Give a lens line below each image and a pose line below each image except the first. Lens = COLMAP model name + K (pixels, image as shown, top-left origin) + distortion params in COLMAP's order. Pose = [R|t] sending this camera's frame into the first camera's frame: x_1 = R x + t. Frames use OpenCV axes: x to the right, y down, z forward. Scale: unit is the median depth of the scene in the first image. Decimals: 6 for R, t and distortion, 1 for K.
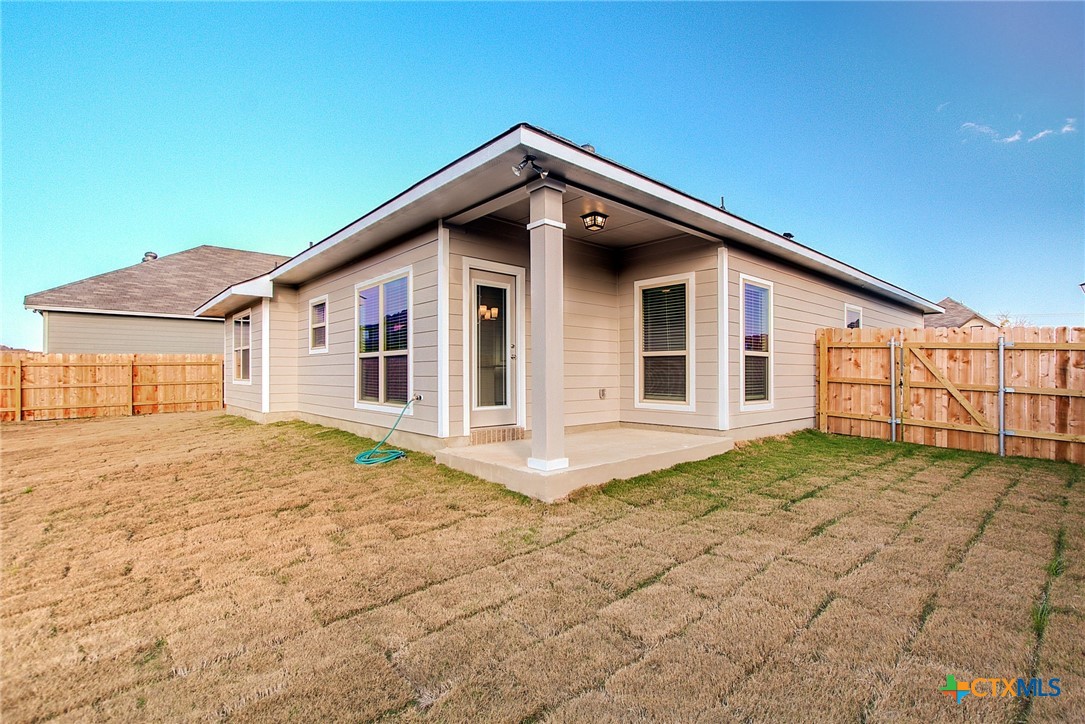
lens RADIAL K [[495.9, 0, 543.1], [0, 495.9, 371.4], [0, 0, 1]] dist [-0.000460, 0.000081]
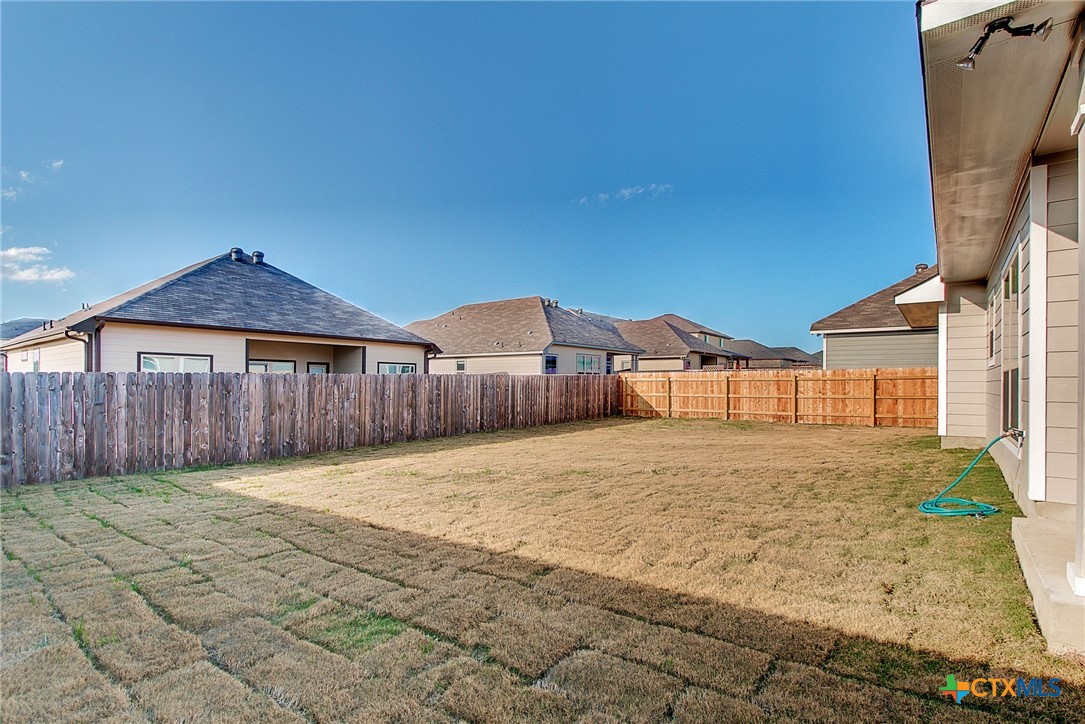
lens RADIAL K [[518.2, 0, 546.1], [0, 518.2, 380.1], [0, 0, 1]] dist [-0.002258, -0.000162]
pose [[0.192865, -0.001884, -0.981224, 0.241041], [-0.003219, 0.999992, -0.002553, -0.011144], [0.981220, 0.003651, 0.192857, 0.199106]]
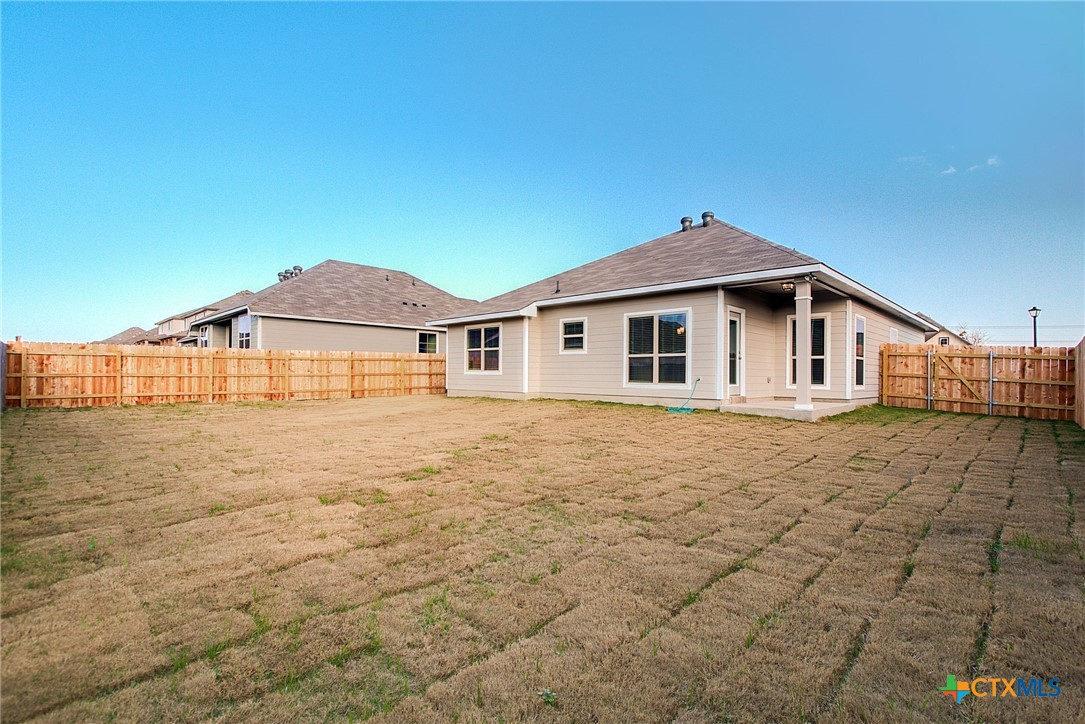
lens RADIAL K [[495.9, 0, 543.1], [0, 495.9, 371.4], [0, 0, 1]] dist [-0.000460, 0.000081]
pose [[0.998347, 0.012389, 0.056127, -0.782527], [-0.012288, 0.999922, -0.002159, 0.028567], [-0.056149, 0.001466, 0.998421, -0.695535]]
